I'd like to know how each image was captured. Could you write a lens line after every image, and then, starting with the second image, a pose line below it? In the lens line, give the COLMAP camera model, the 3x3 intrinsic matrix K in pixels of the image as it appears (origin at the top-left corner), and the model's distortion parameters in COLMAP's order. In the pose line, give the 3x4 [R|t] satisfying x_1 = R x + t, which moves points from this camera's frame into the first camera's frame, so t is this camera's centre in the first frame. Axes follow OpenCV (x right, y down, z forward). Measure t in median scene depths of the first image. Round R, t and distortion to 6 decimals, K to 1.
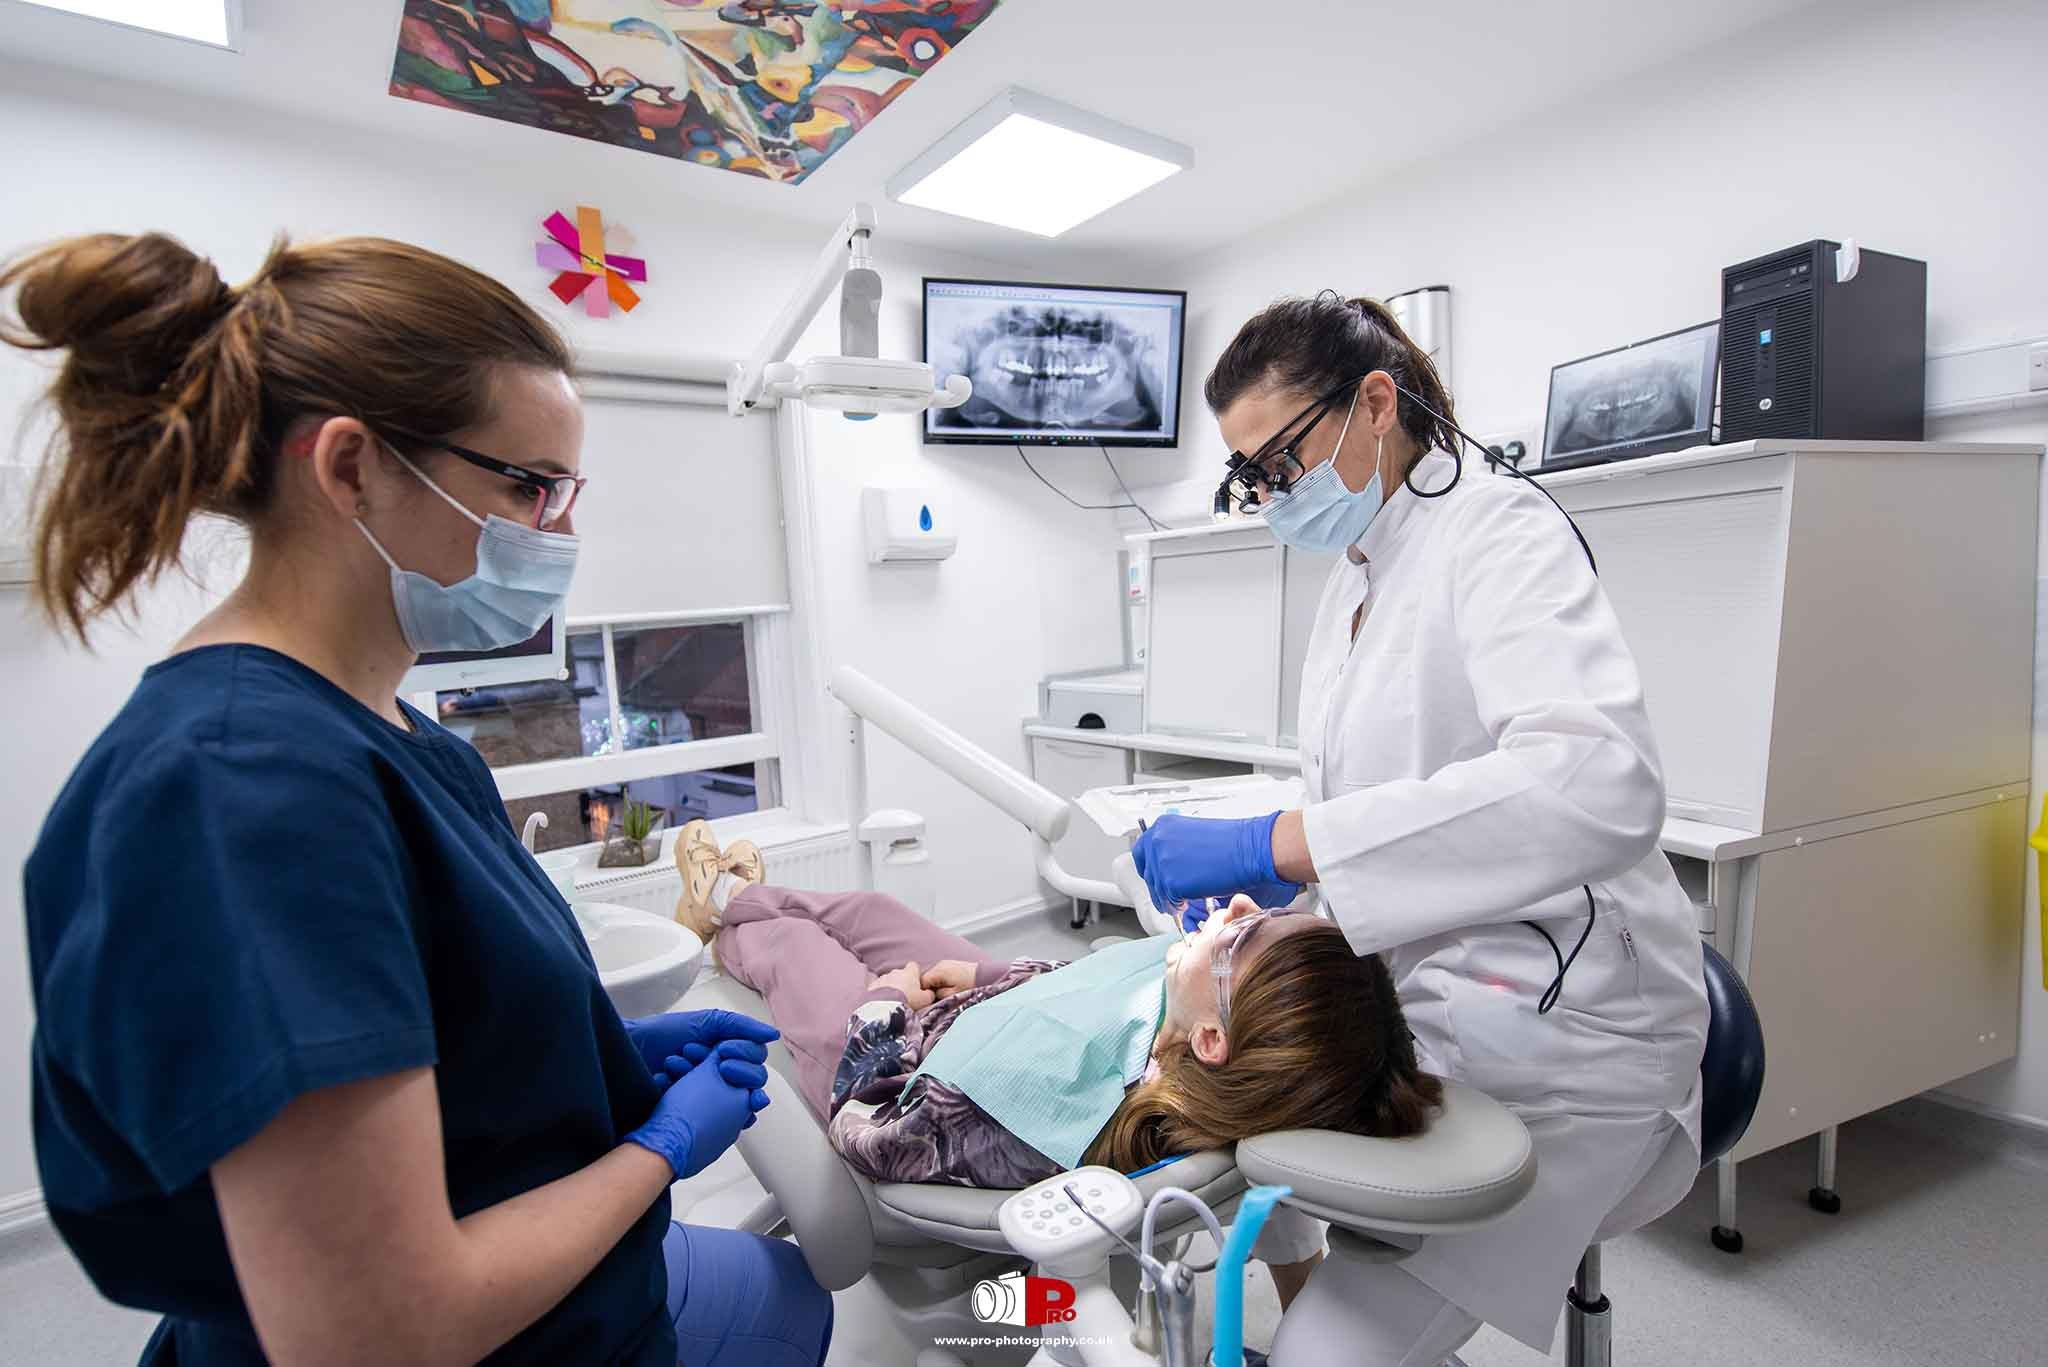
lens RADIAL K [[972.7, 0, 1016.6], [0, 972.7, 692.0], [0, 0, 1]] dist [-0.004504, -0.000287]
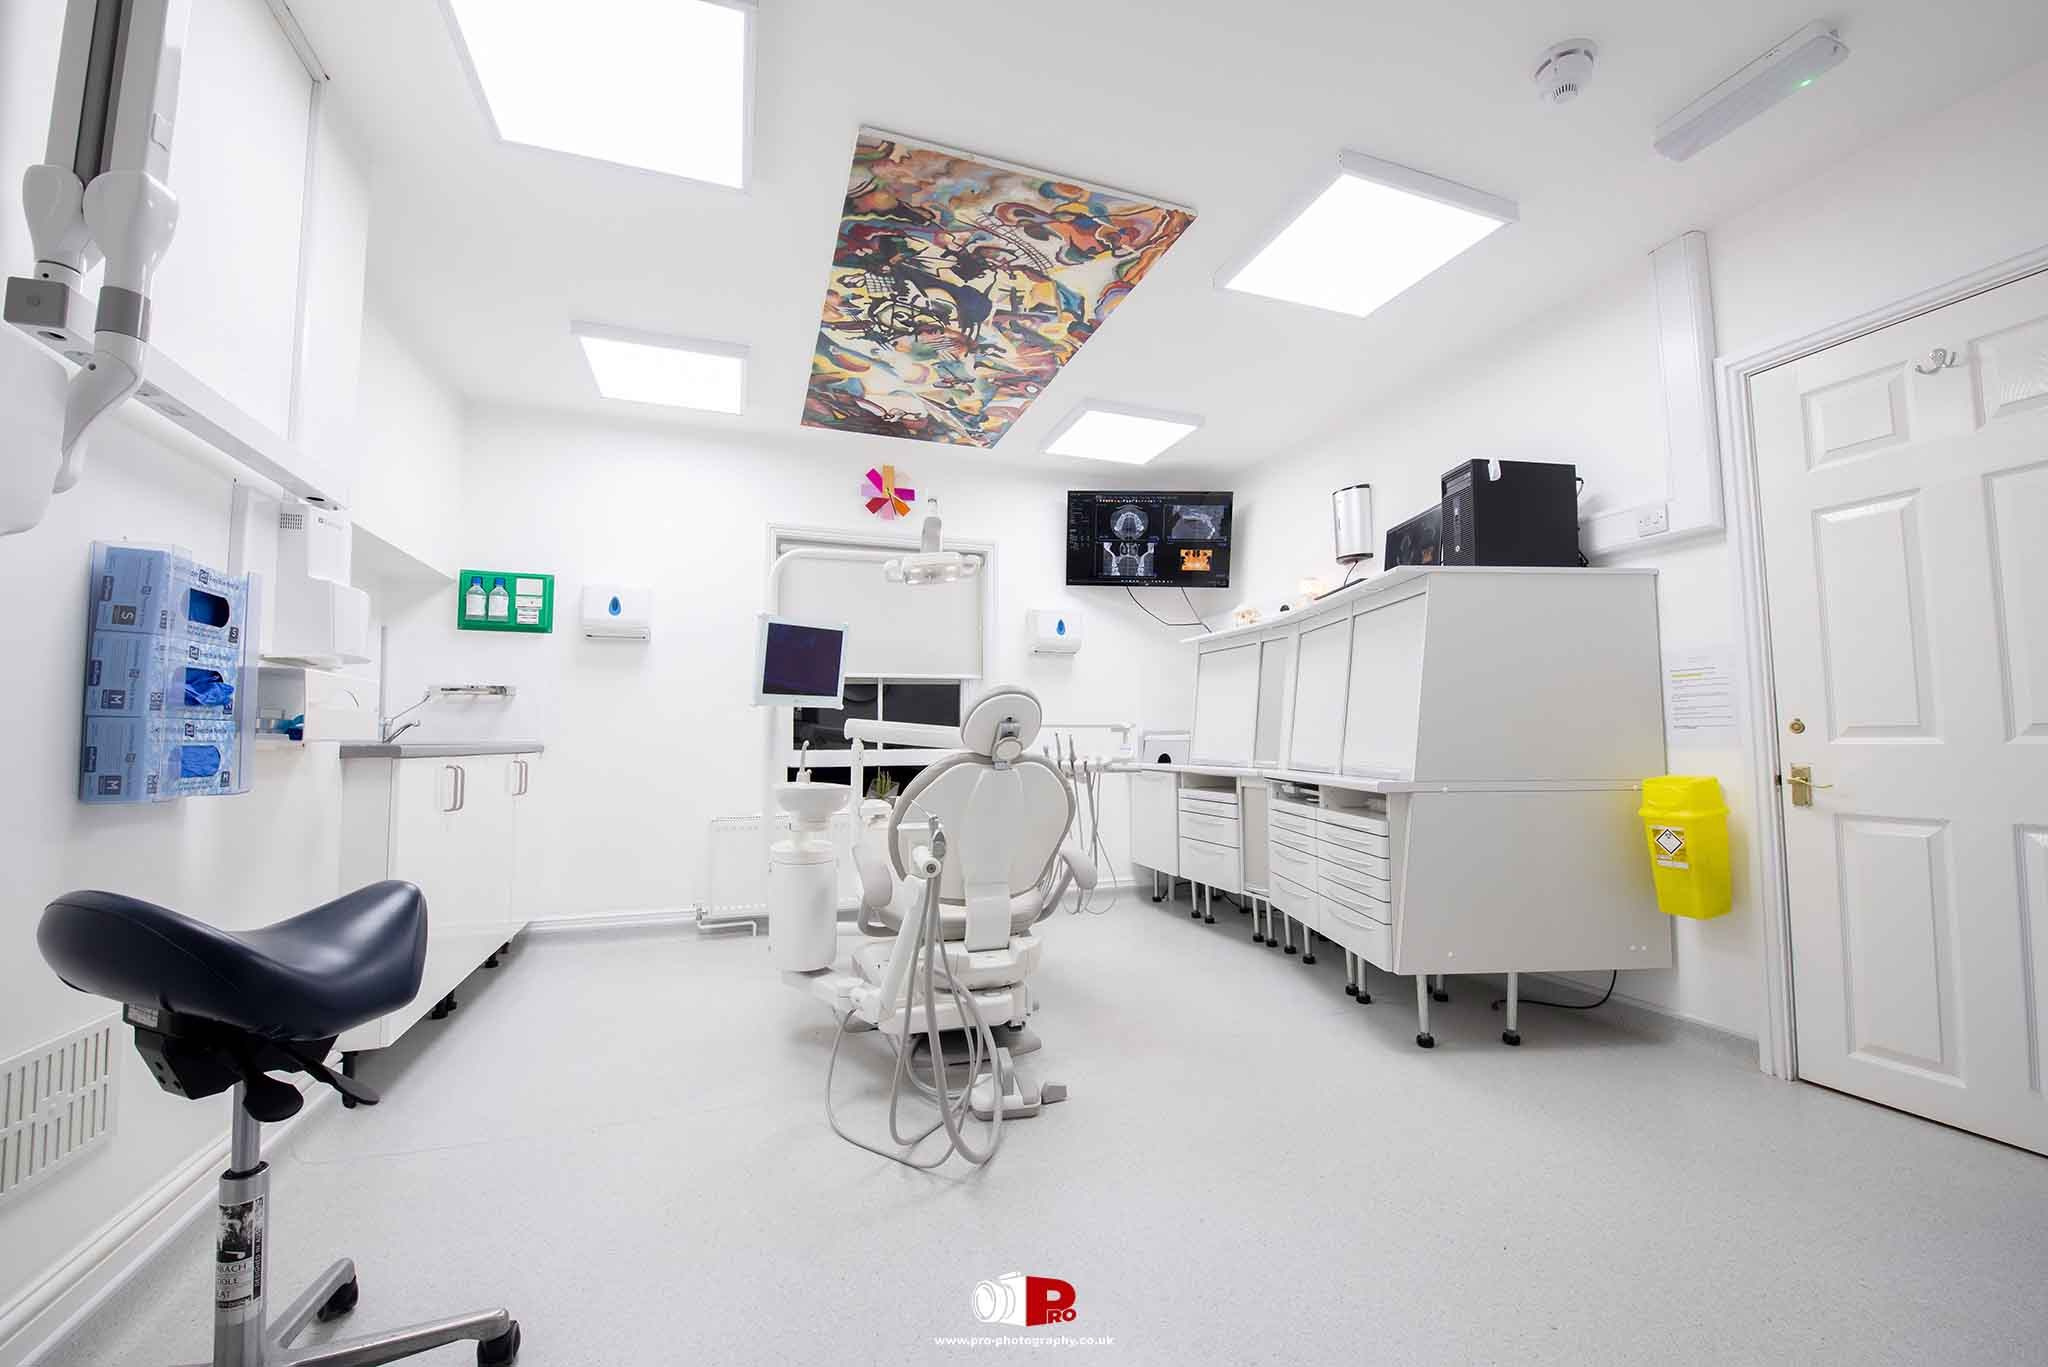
lens RADIAL K [[806.1, 0, 1024.0], [0, 806.1, 683.5], [0, 0, 1]] dist [0.000694, -0.000007]
pose [[0.953624, 0.031257, -0.299372, 0.323741], [-0.076331, 0.987195, -0.140073, 0.144344], [0.291160, 0.156428, 0.943799, -0.392863]]
